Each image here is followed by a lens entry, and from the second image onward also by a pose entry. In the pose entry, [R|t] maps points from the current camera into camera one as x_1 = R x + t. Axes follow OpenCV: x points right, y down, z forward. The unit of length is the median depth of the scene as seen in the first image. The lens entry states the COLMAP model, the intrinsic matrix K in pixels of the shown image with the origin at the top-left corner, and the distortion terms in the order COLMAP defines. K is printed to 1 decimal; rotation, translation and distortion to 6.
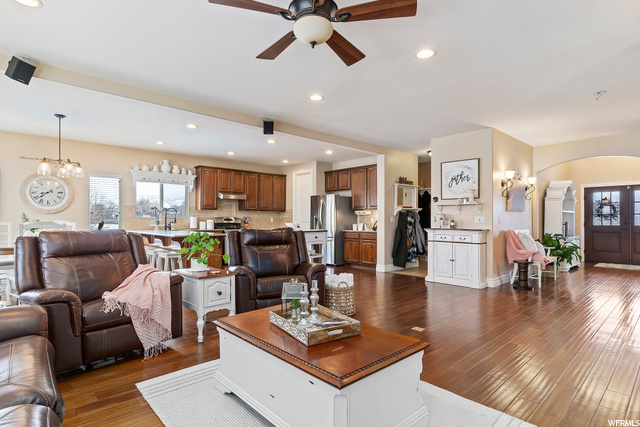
lens RADIAL K [[329.6, 0, 320.4], [0, 329.6, 216.7], [0, 0, 1]] dist [-0.004308, -0.000150]
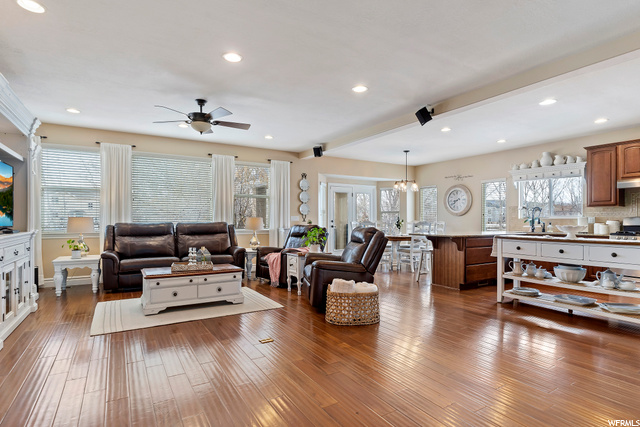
lens RADIAL K [[329.6, 0, 320.4], [0, 329.6, 216.7], [0, 0, 1]] dist [-0.004308, -0.000150]
pose [[-0.180671, -0.010742, -0.983485, 0.500262], [0.010200, 0.999866, -0.012795, 0.004306], [0.983491, -0.012343, -0.180537, 0.581000]]
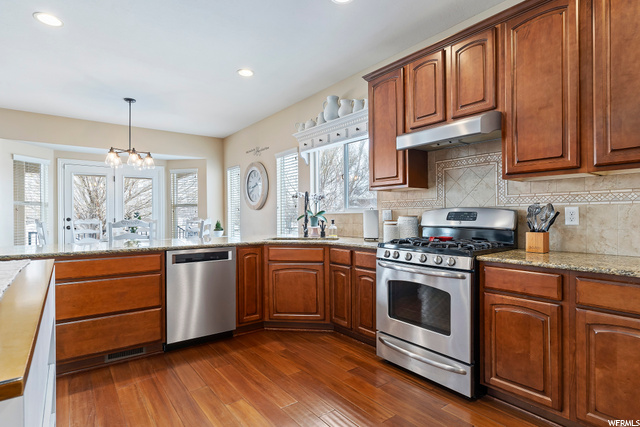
lens RADIAL K [[329.6, 0, 320.4], [0, 329.6, 216.7], [0, 0, 1]] dist [-0.004308, -0.000150]
pose [[-0.112691, -0.006114, -0.993611, 0.020982], [0.012913, 0.999888, -0.007617, 0.012683], [0.993546, -0.013688, -0.112599, 1.058164]]
